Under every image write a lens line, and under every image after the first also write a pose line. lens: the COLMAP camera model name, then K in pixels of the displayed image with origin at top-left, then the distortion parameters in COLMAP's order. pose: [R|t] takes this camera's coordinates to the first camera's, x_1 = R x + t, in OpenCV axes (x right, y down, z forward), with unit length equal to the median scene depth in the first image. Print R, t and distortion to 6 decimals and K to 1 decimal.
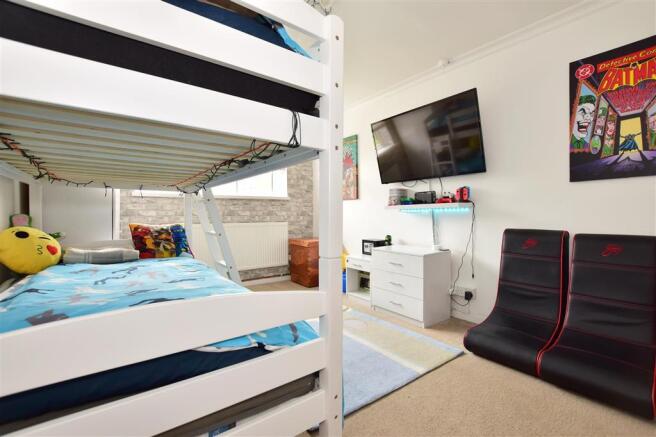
lens RADIAL K [[291.7, 0, 328.7], [0, 291.7, 219.0], [0, 0, 1]] dist [-0.011446, -0.000020]
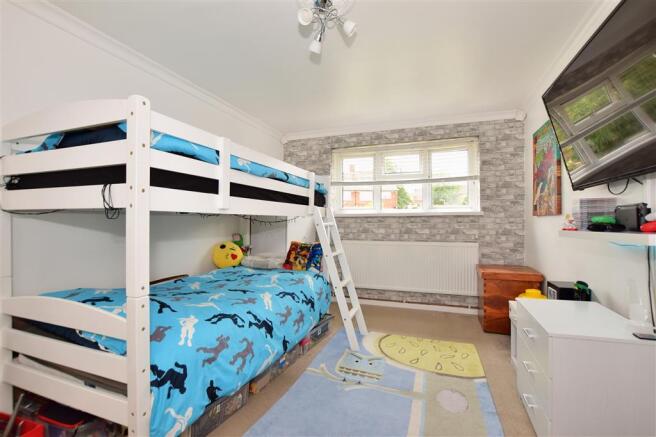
lens RADIAL K [[291.7, 0, 329.4], [0, 291.7, 217.6], [0, 0, 1]] dist [-0.011446, -0.000020]
pose [[0.544265, -0.010953, -0.838842, 0.327288], [-0.013074, 0.999683, -0.021536, -0.039017], [0.838812, 0.022688, 0.543949, 0.228253]]
